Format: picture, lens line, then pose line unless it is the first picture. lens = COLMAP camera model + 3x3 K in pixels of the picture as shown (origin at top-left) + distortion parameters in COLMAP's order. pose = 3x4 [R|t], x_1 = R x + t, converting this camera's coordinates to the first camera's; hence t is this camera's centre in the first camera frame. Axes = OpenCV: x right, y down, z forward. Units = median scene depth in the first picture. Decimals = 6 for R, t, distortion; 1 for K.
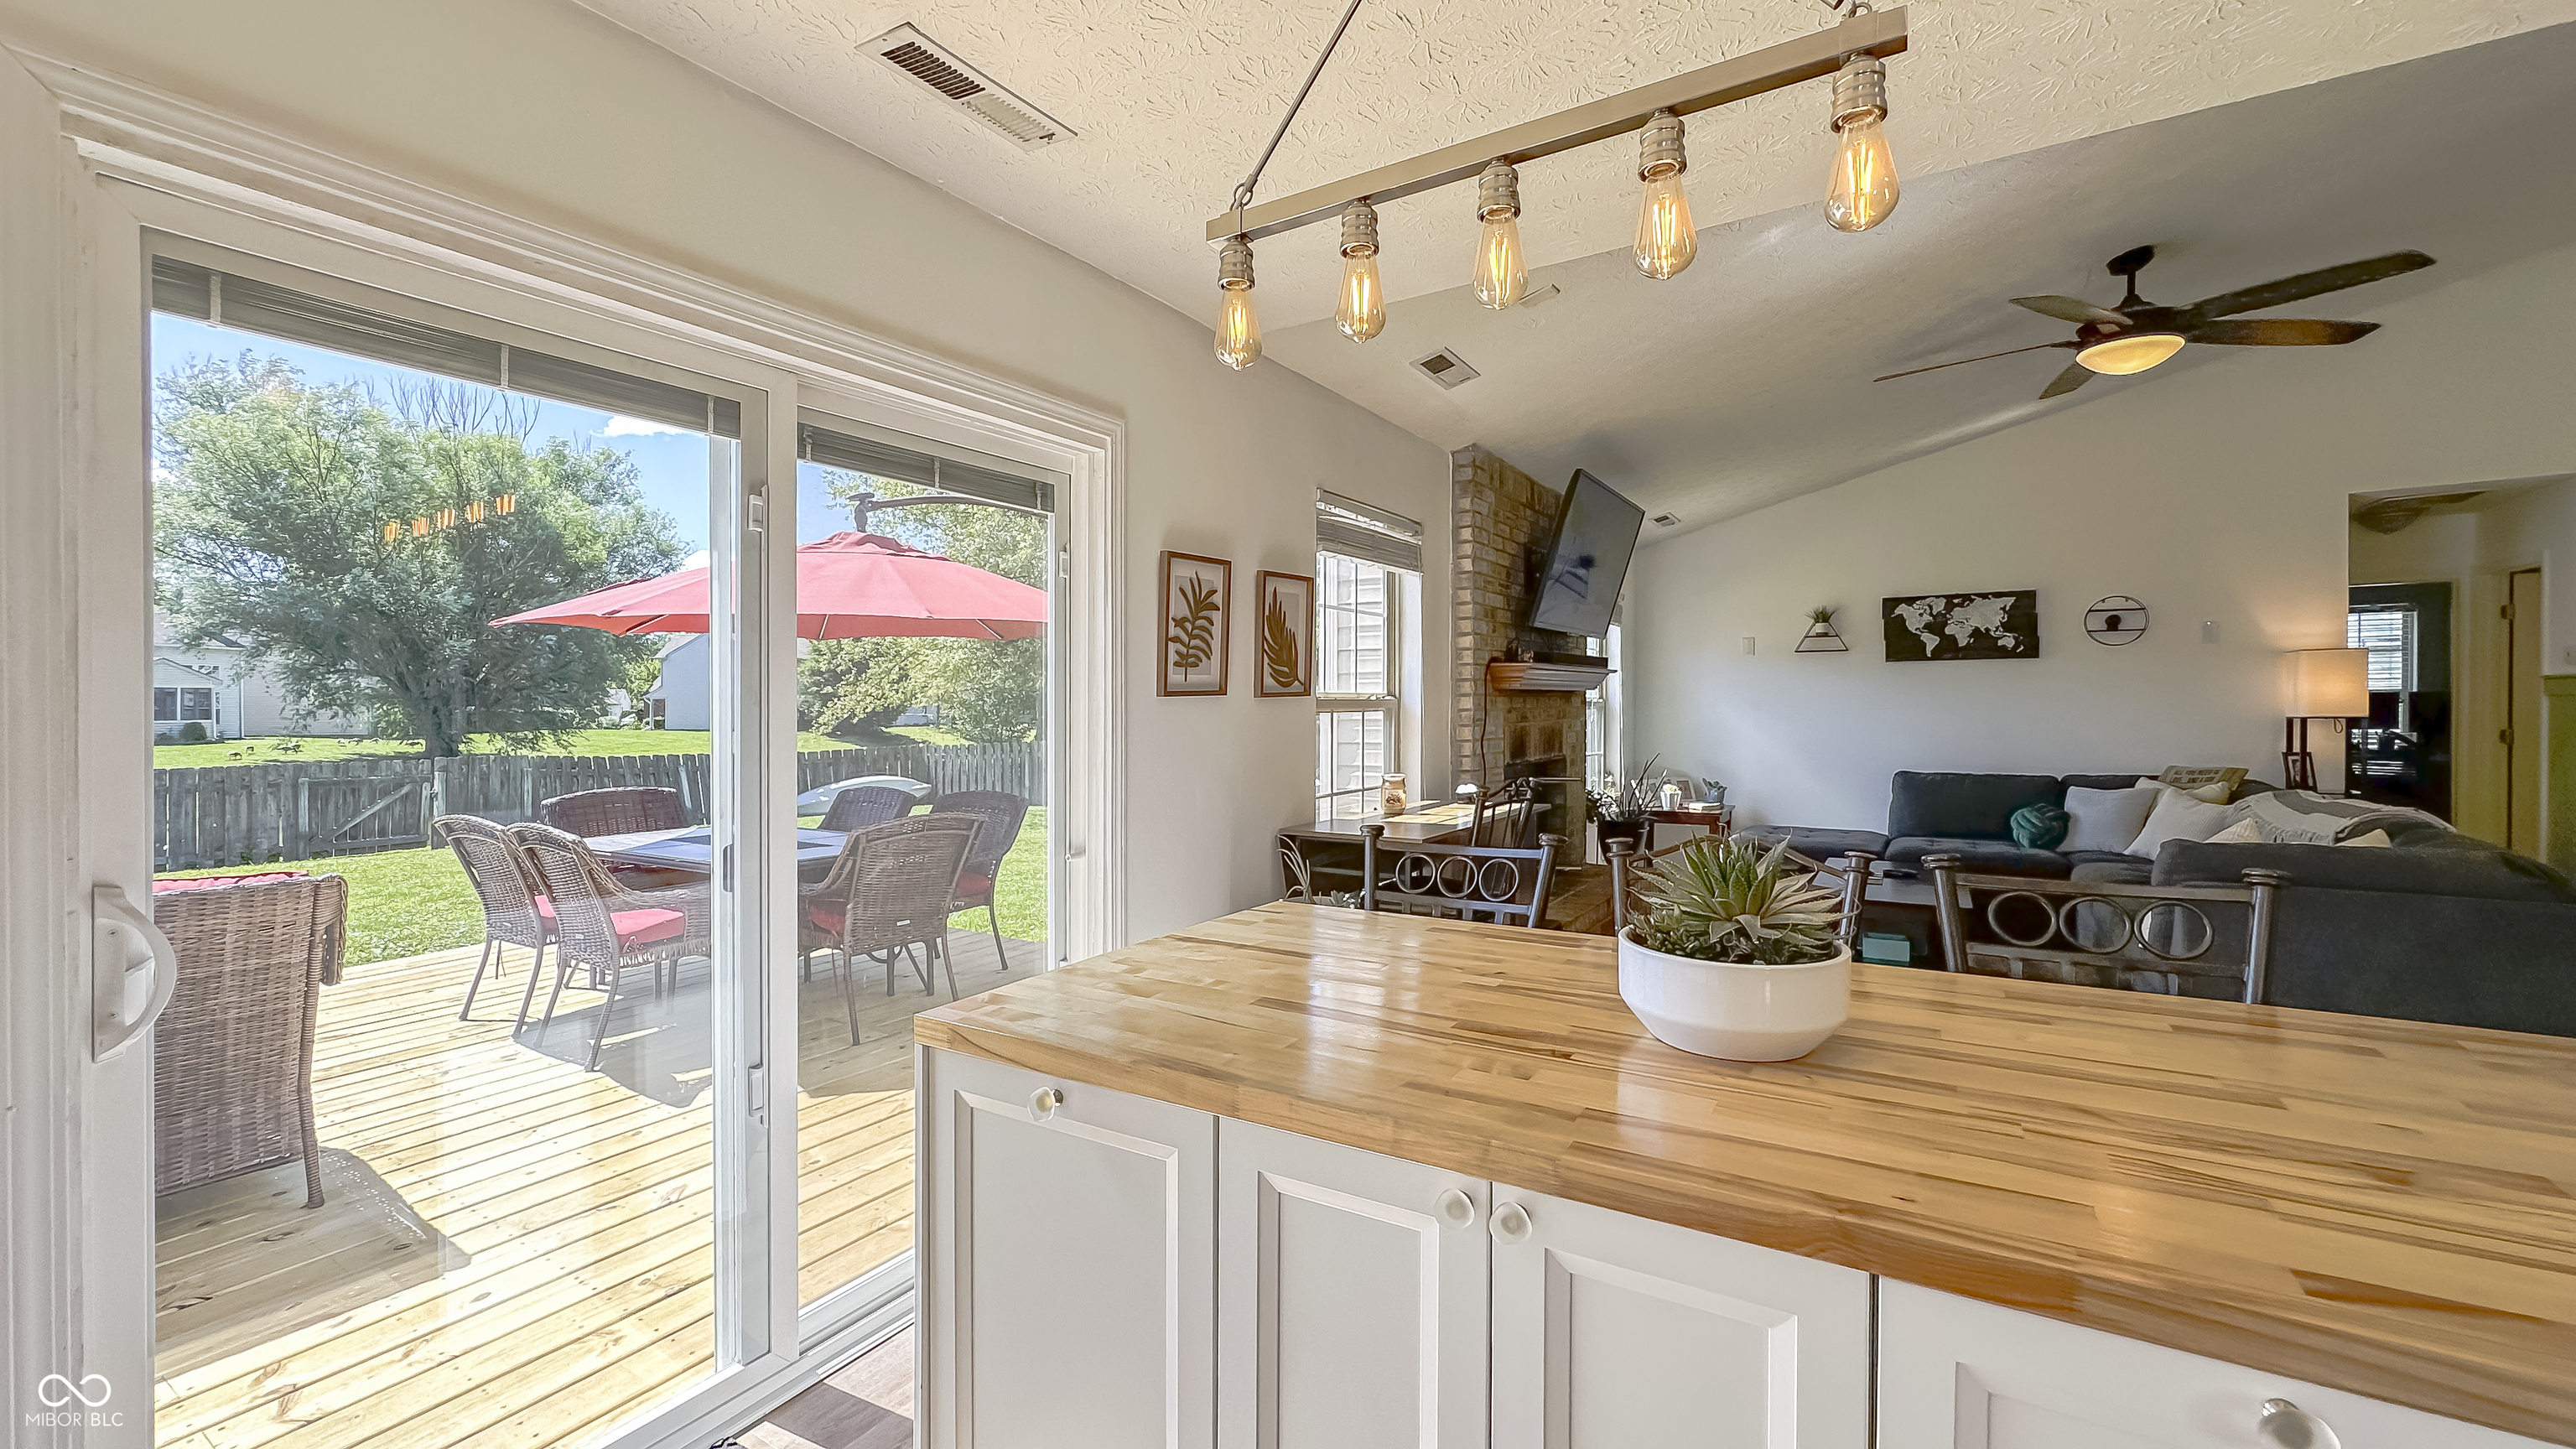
lens RADIAL K [[1051.1, 0, 1282.8], [0, 1051.1, 738.4], [0, 0, 1]] dist [-0.001494, -0.000226]
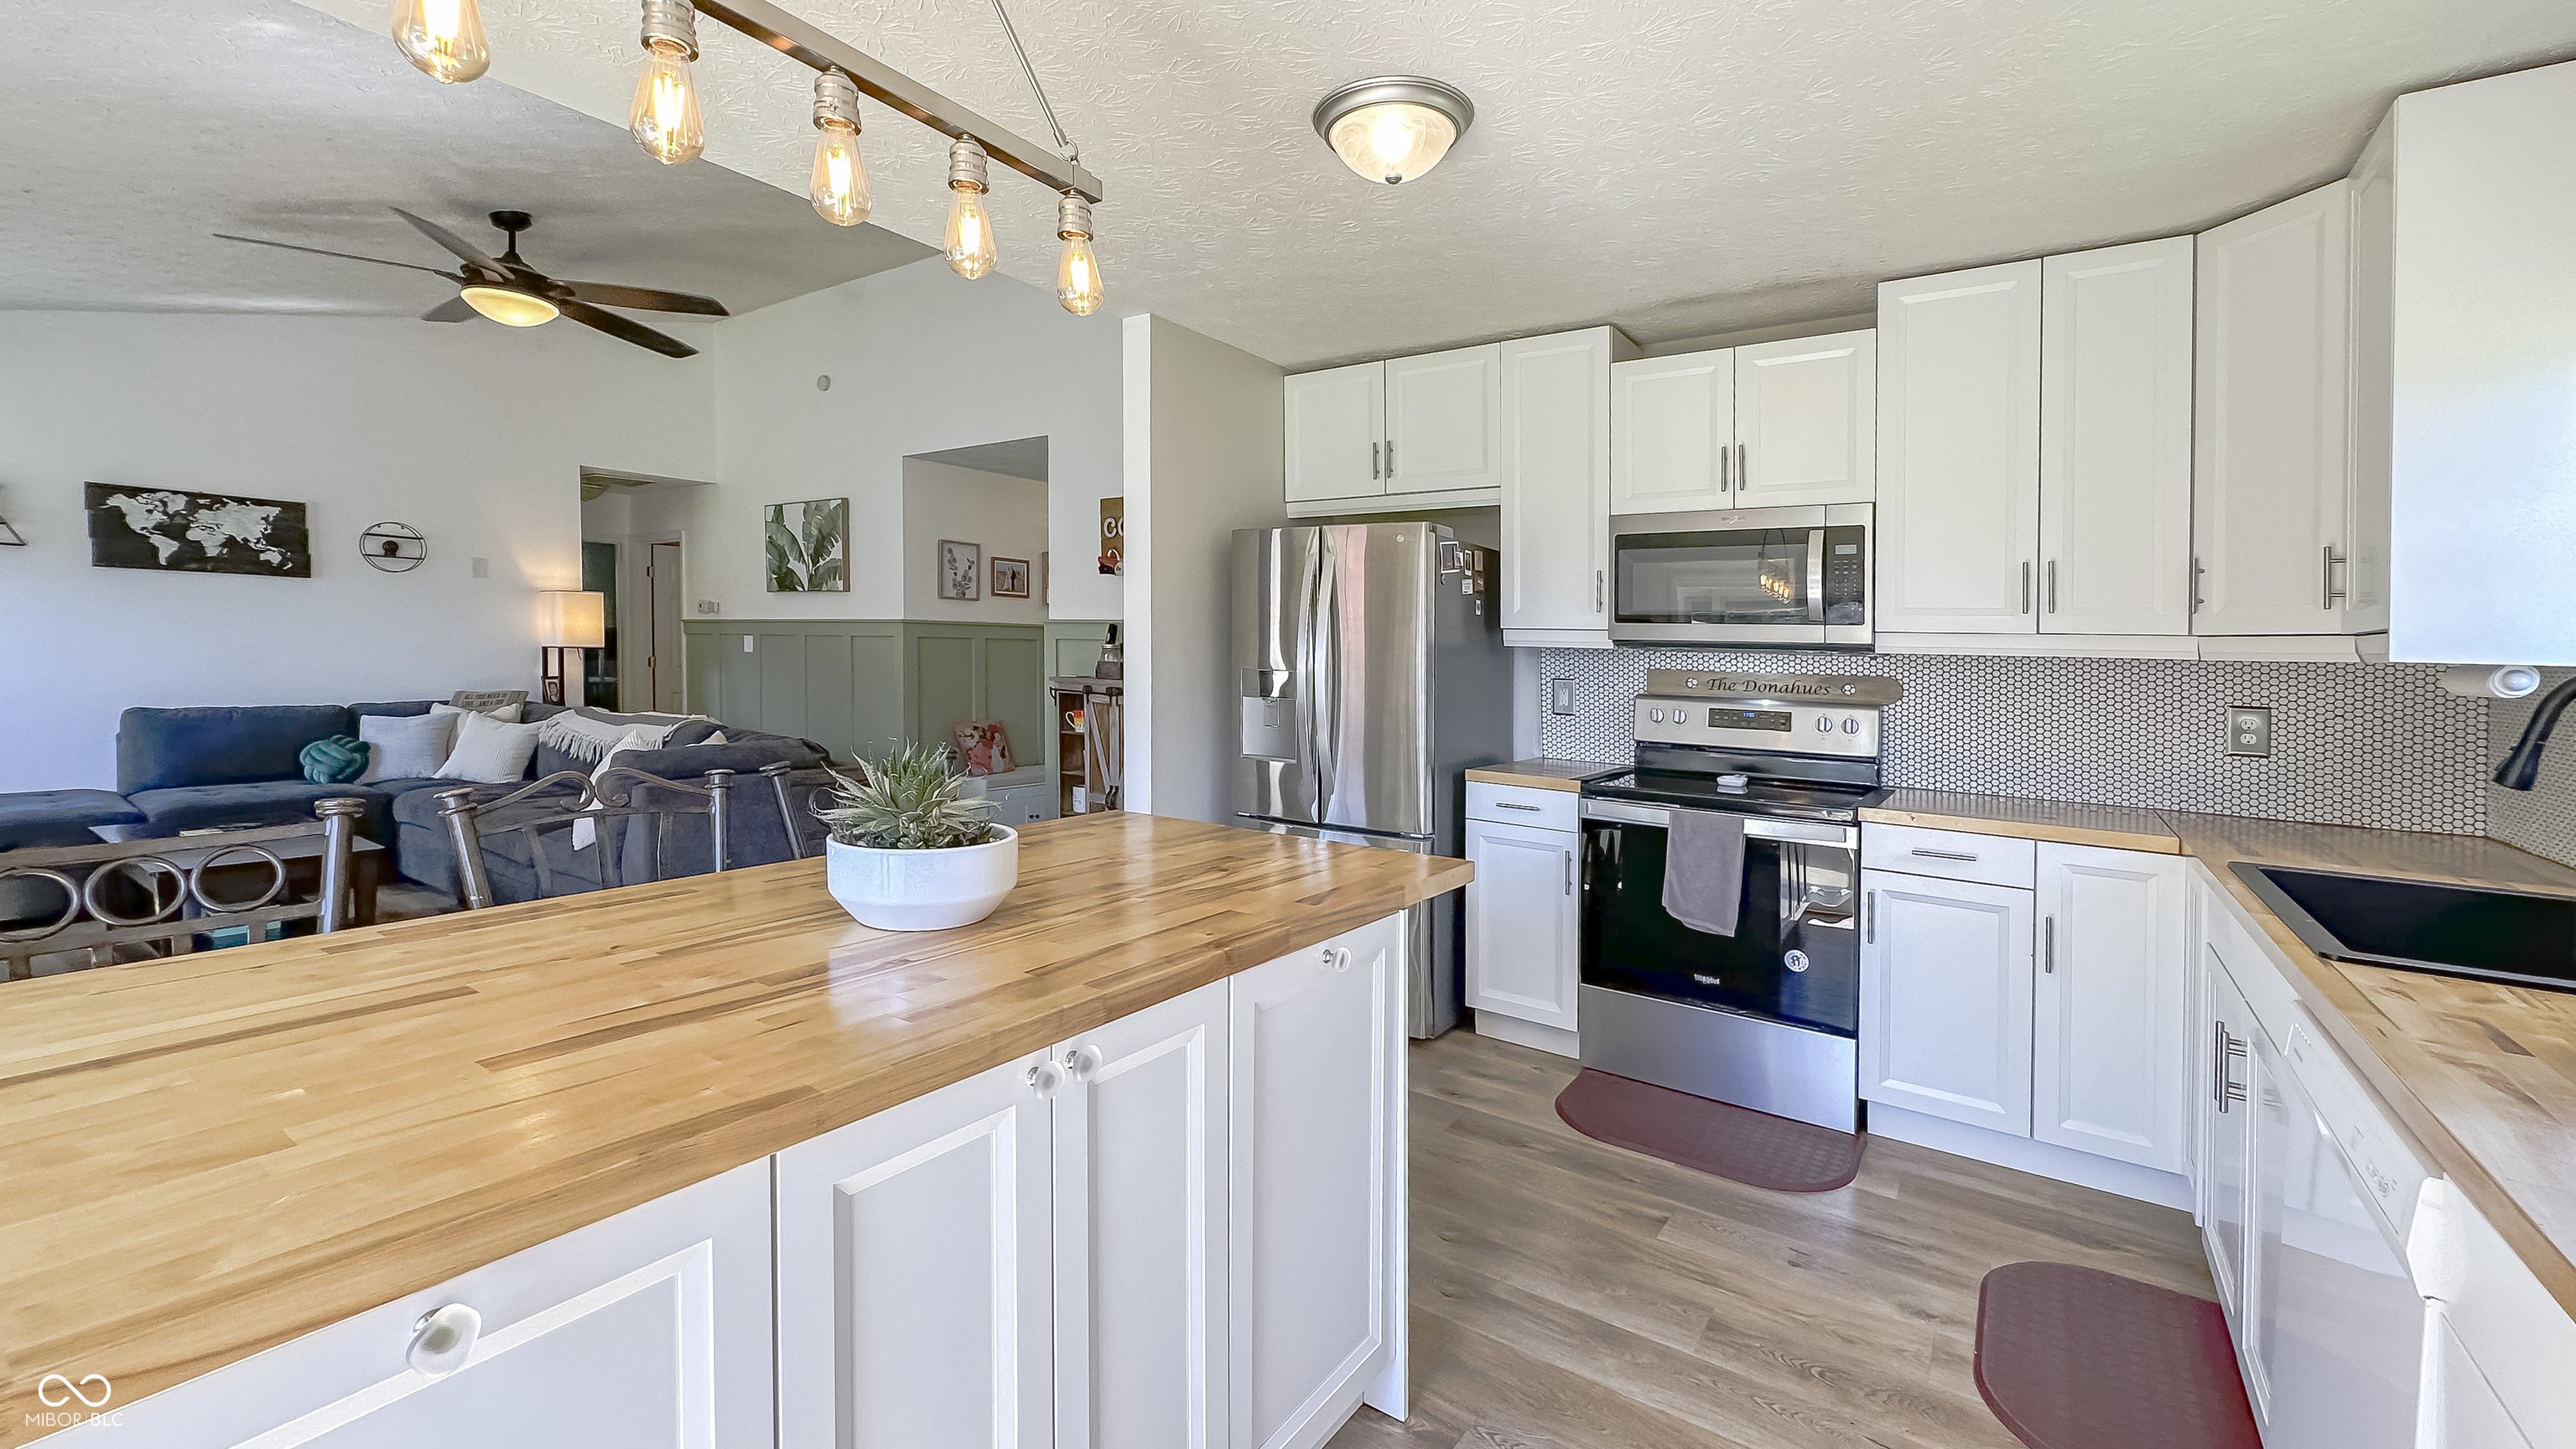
lens RADIAL K [[1047.5, 0, 1270.6], [0, 1047.5, 679.7], [0, 0, 1]] dist [0.002032, 0.000446]
pose [[0.057350, -0.019684, 0.998160, -0.154328], [0.005052, 0.999799, 0.019426, -0.001307], [-0.998341, 0.003929, 0.057438, 0.113295]]
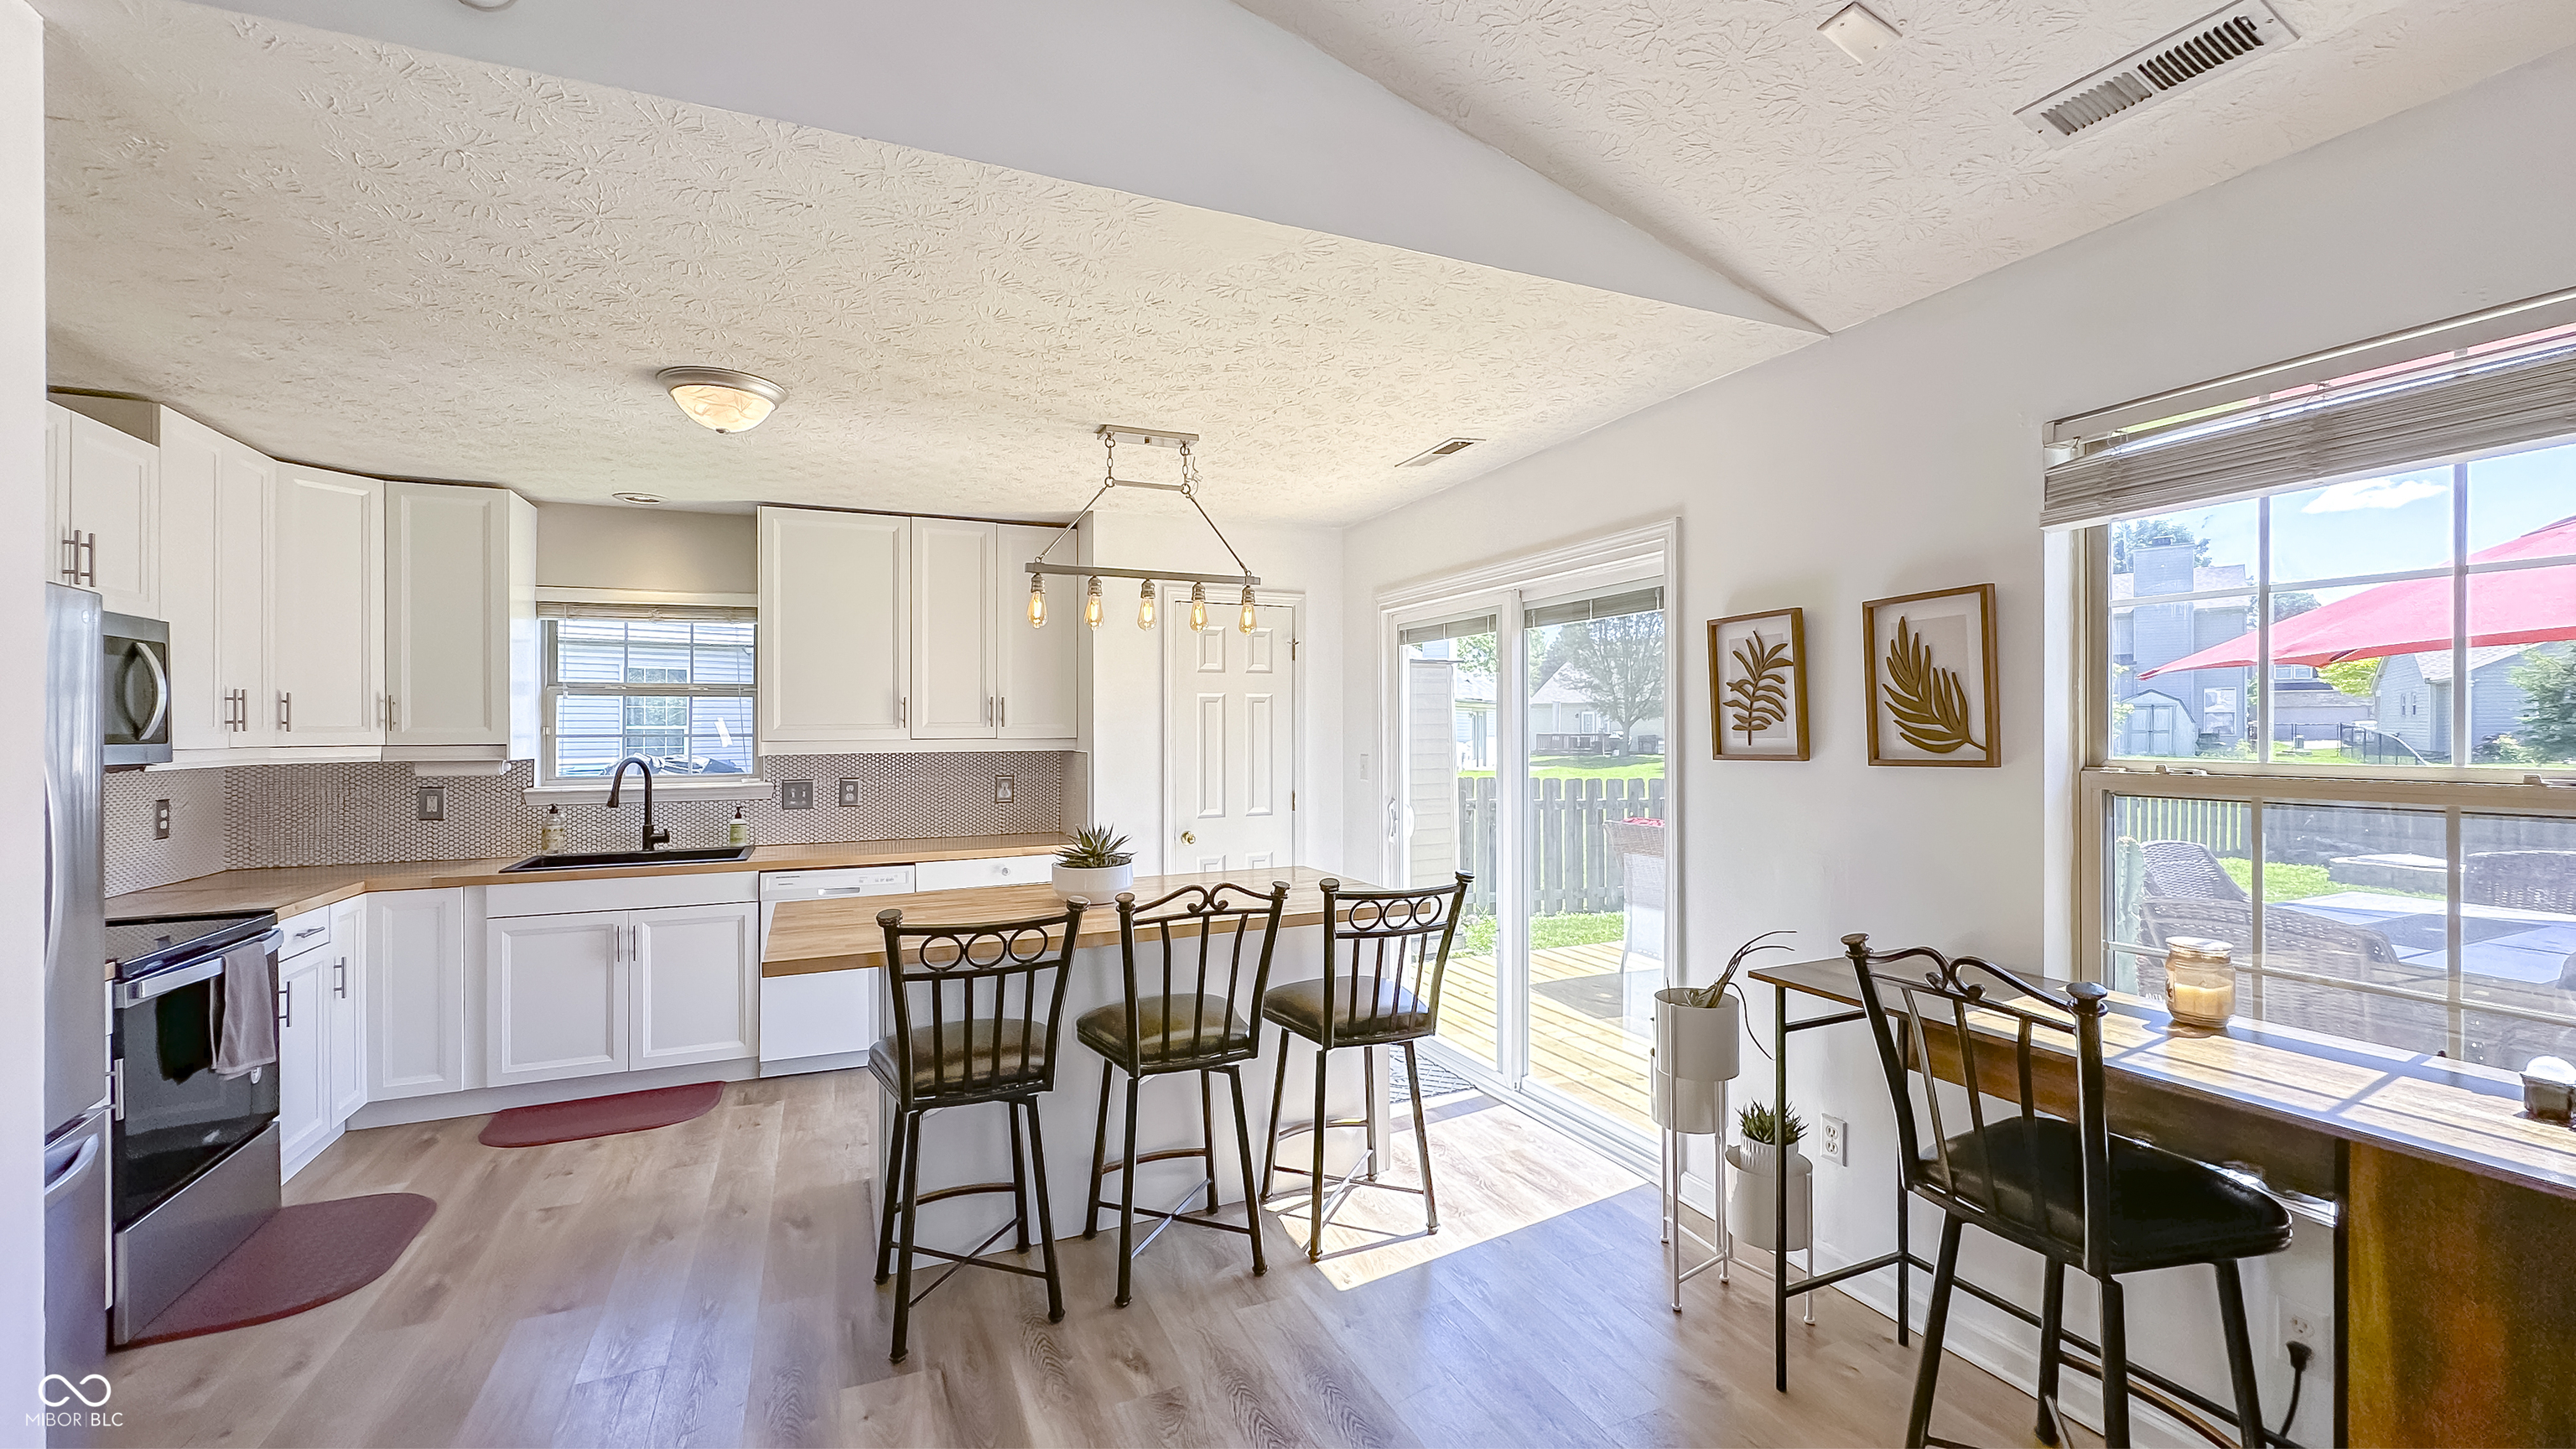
lens RADIAL K [[991.1, 0, 1270.0], [0, 991.1, 723.8], [0, 0, 1]] dist [-0.000353, -0.006520]
pose [[-0.579506, 0.007815, -0.814930, 0.459517], [-0.012078, 0.999762, 0.018176, -0.042008], [0.814878, 0.020376, -0.579274, 0.577804]]
